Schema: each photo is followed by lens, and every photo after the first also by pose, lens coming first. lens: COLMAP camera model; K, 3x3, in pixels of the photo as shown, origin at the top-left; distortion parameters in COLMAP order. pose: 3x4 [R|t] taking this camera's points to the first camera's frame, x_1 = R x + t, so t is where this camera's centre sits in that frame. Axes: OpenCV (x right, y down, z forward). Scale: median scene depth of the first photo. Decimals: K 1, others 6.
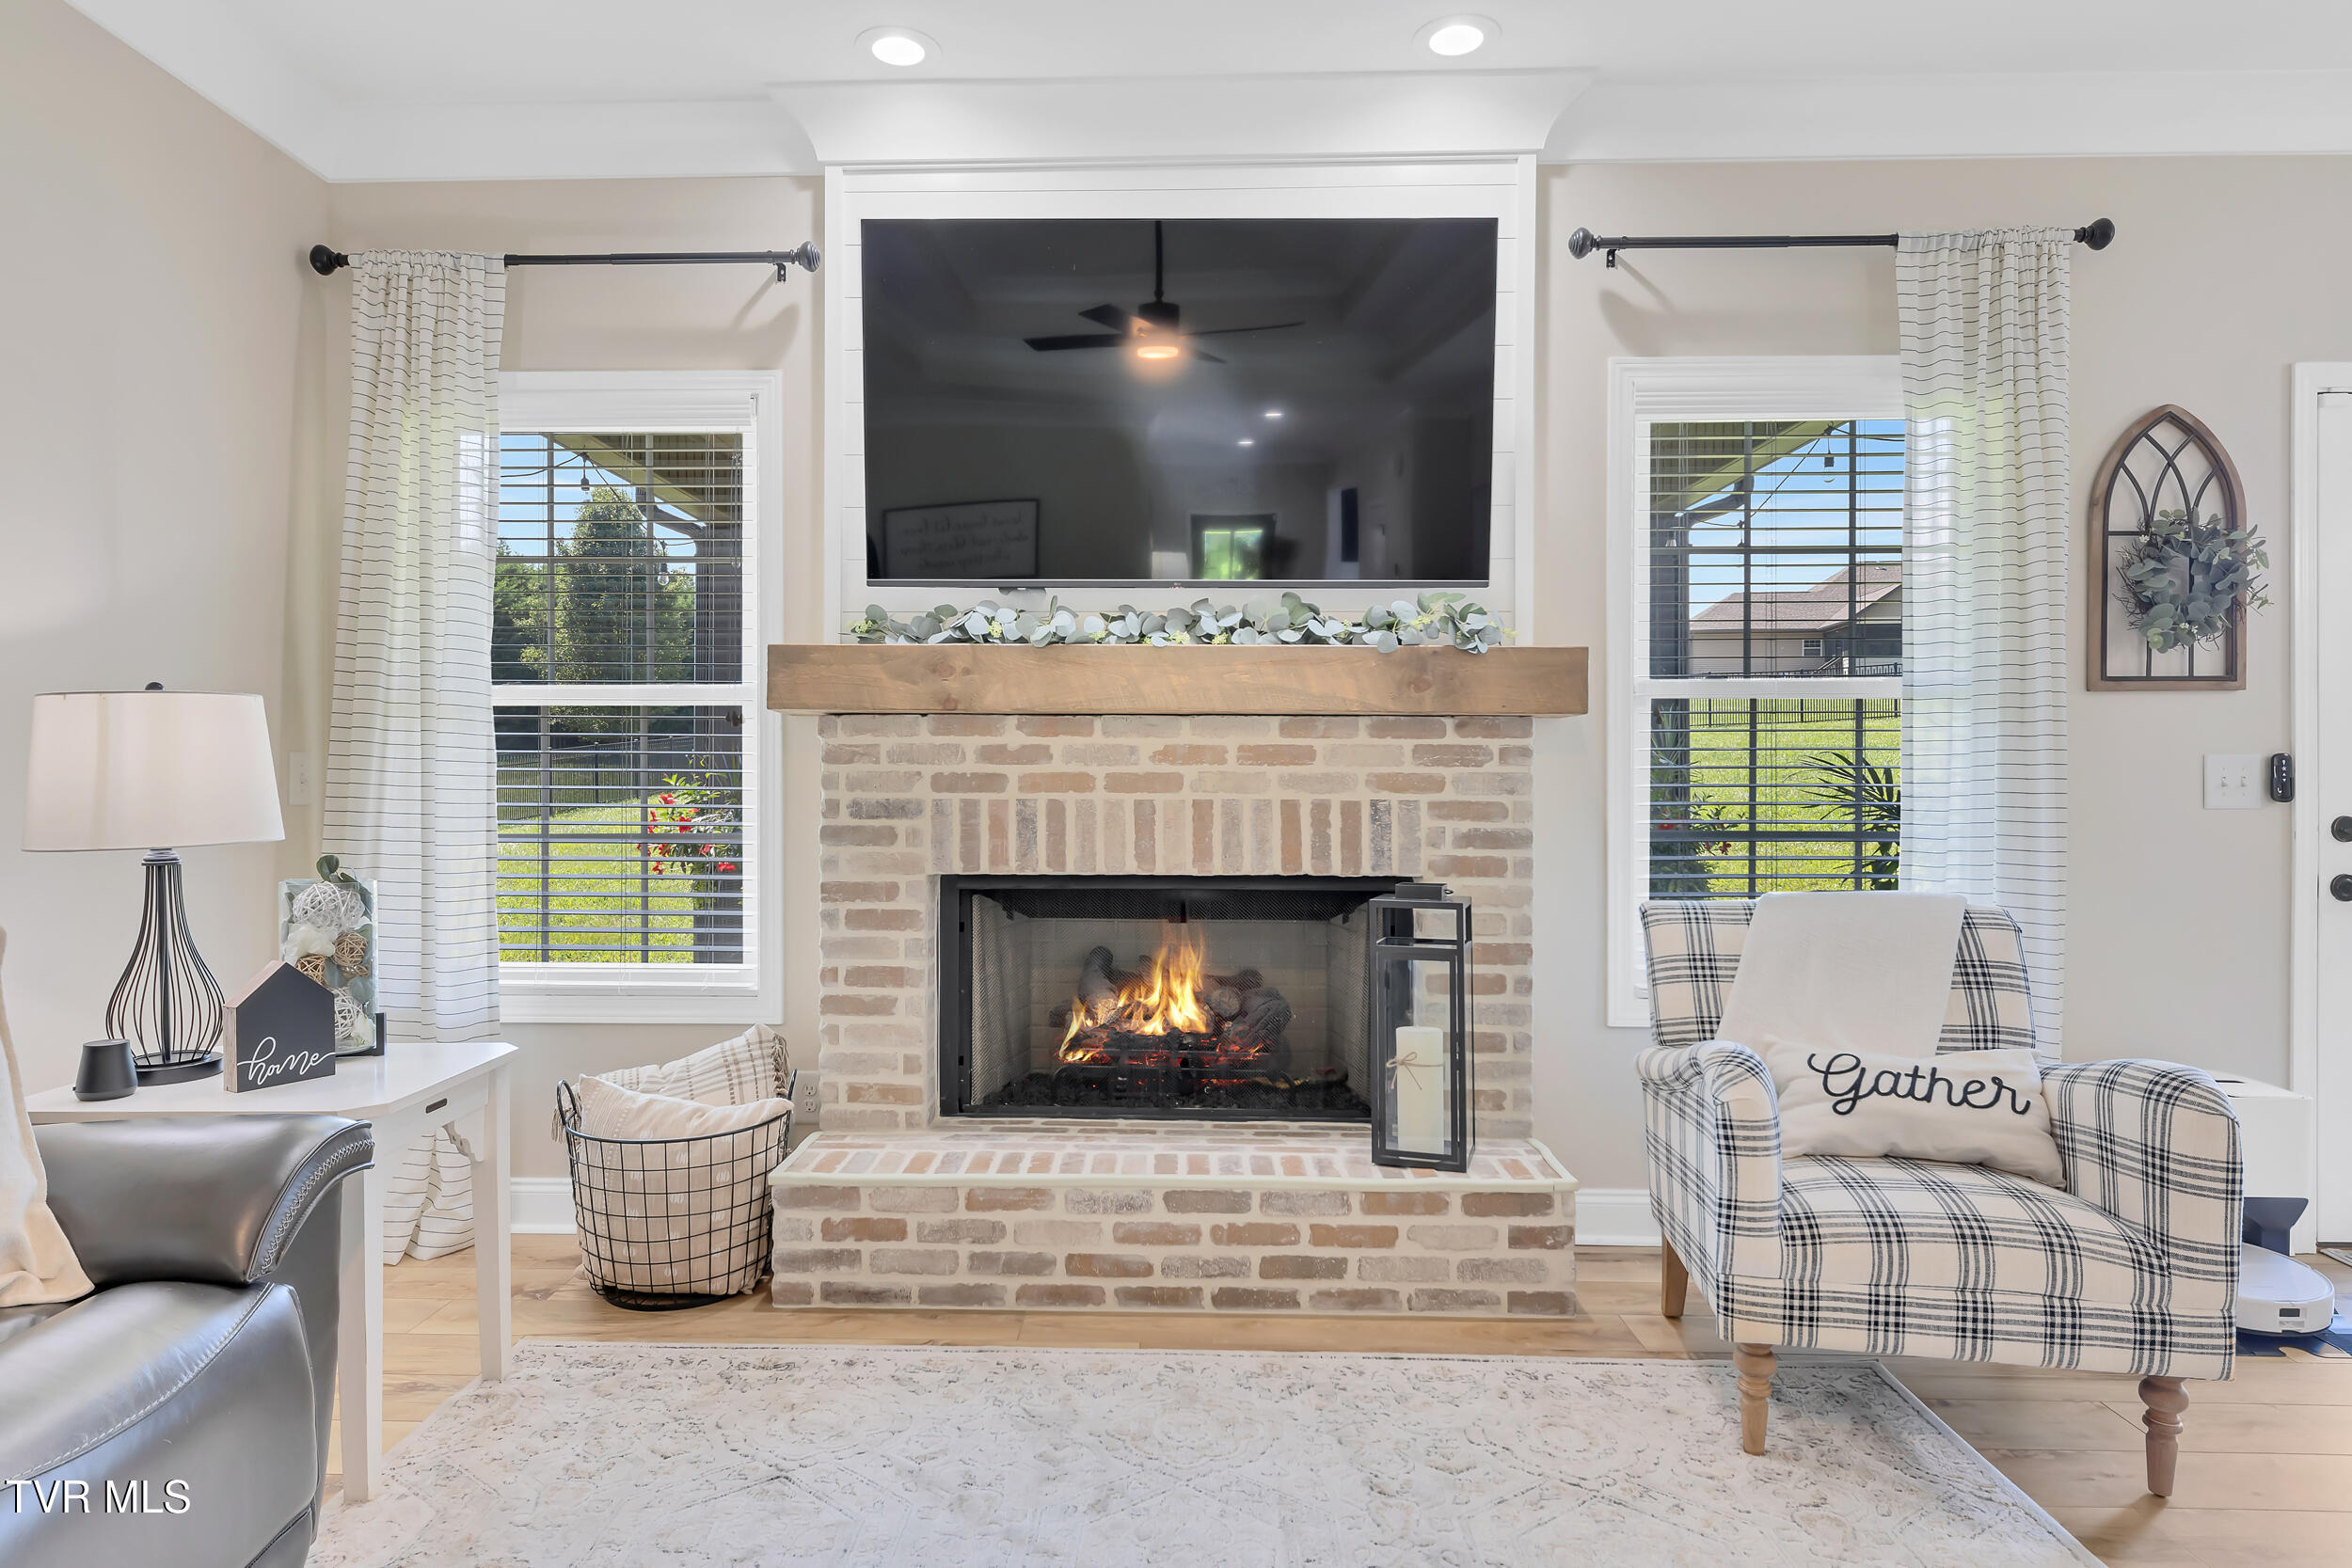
lens RADIAL K [[1344.8, 0, 1163.2], [0, 1344.8, 782.3], [0, 0, 1]] dist [0.002823, -0.002007]
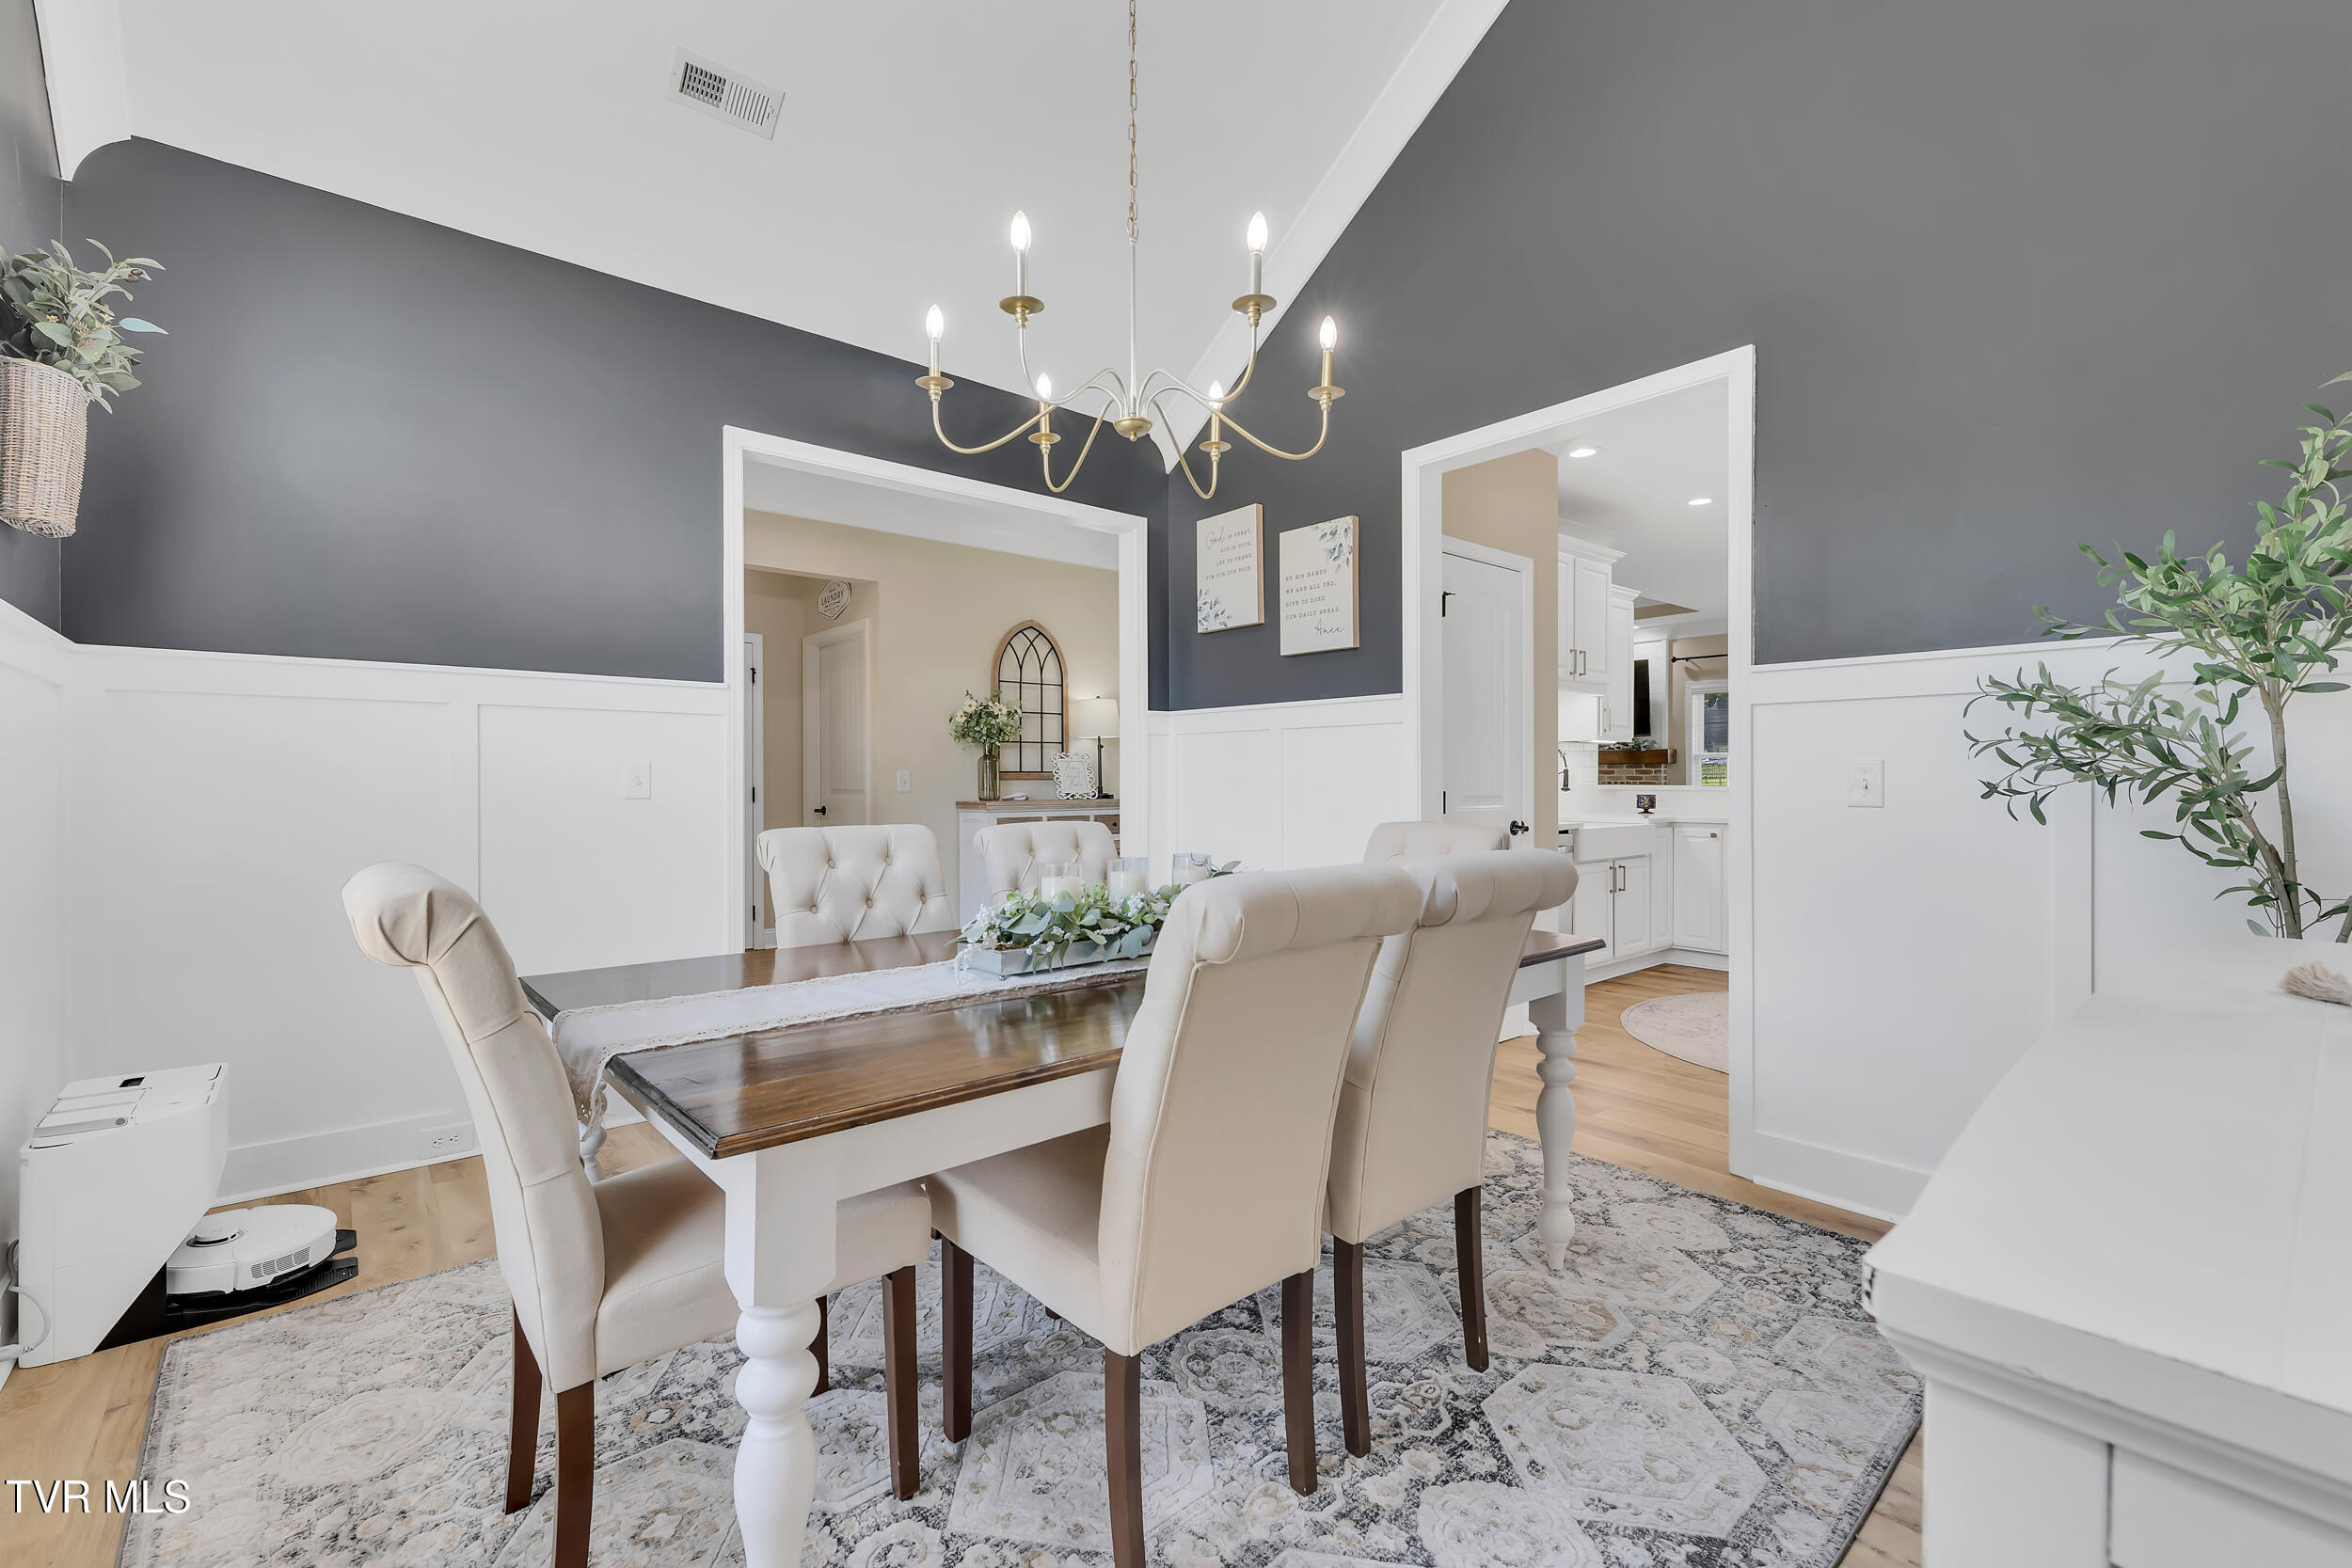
lens RADIAL K [[993.9, 0, 1155.8], [0, 993.9, 780.6], [0, 0, 1]] dist [0.002745, 0.000074]
pose [[0.670619, -0.000441, -0.741802, 1.642058], [-0.000247, 1.000000, -0.000818, 0.013919], [0.741802, 0.000731, 0.670619, -2.578284]]
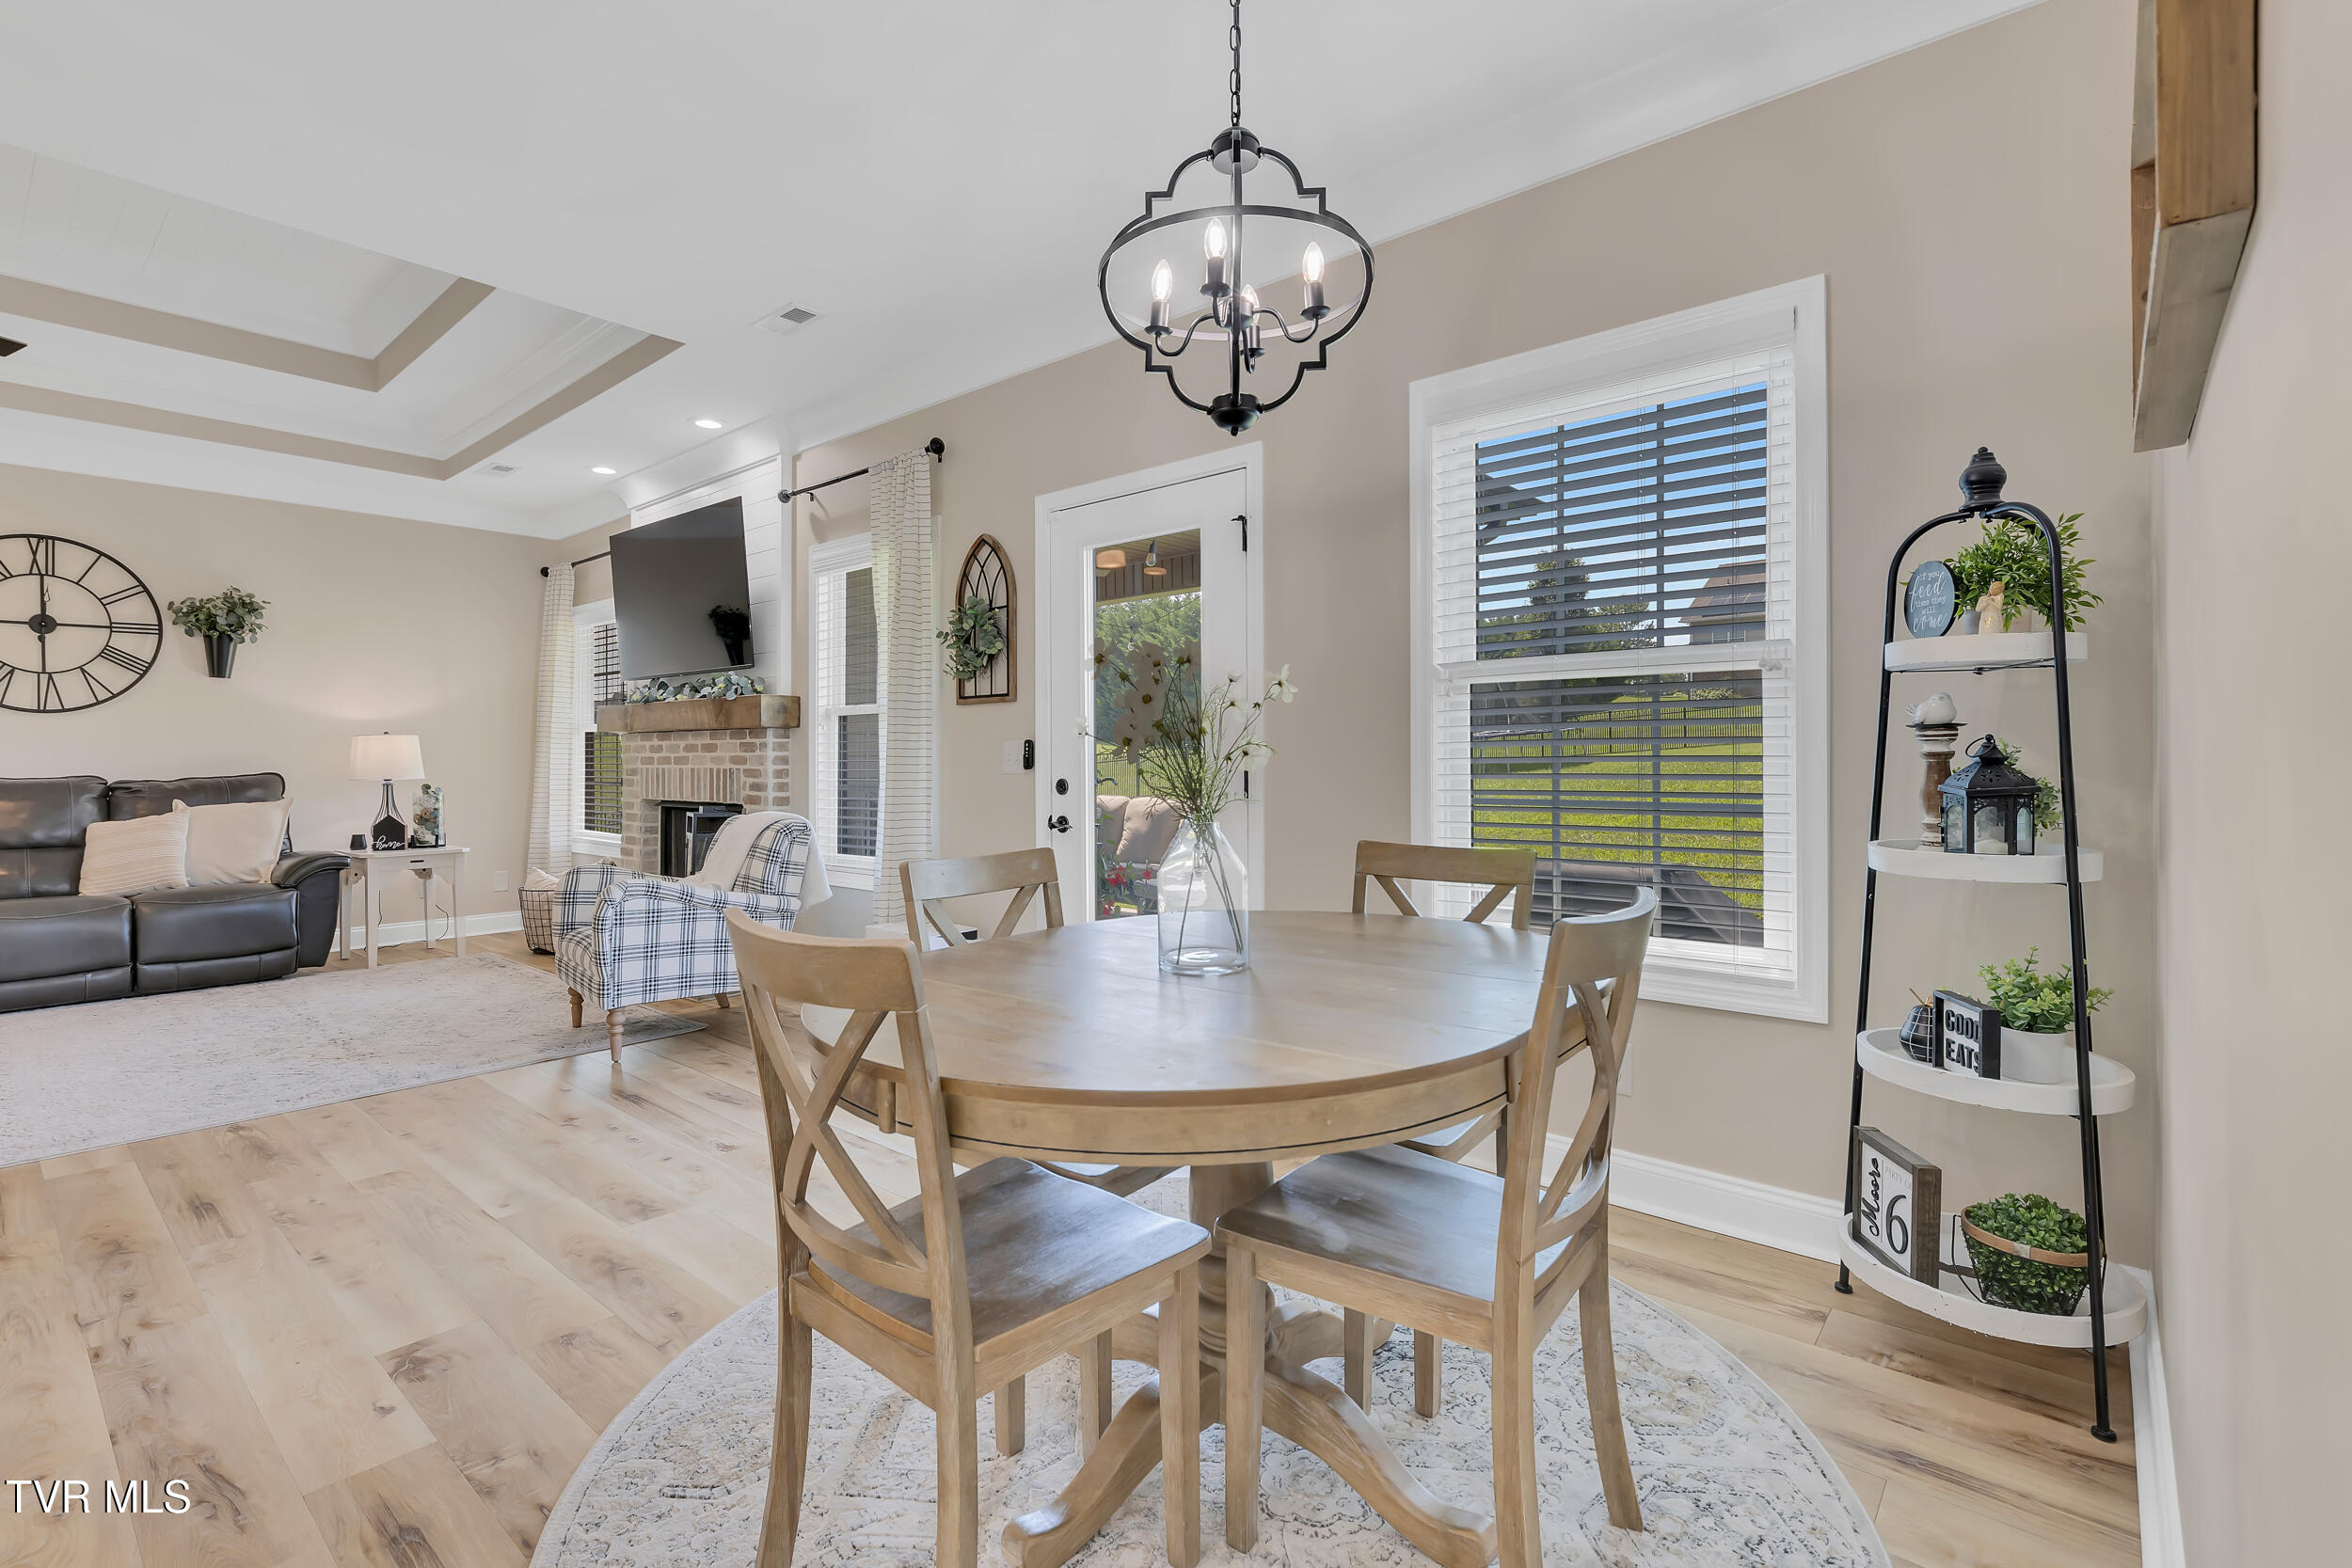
lens RADIAL K [[1058.1, 0, 1144.2], [0, 1058.1, 758.5], [0, 0, 1]] dist [0.008094, -0.007280]
pose [[0.772619, -0.005403, -0.634847, 1.757663], [0.001122, 0.999974, -0.007145, 0.010484], [0.634869, 0.004808, 0.772605, 0.105840]]
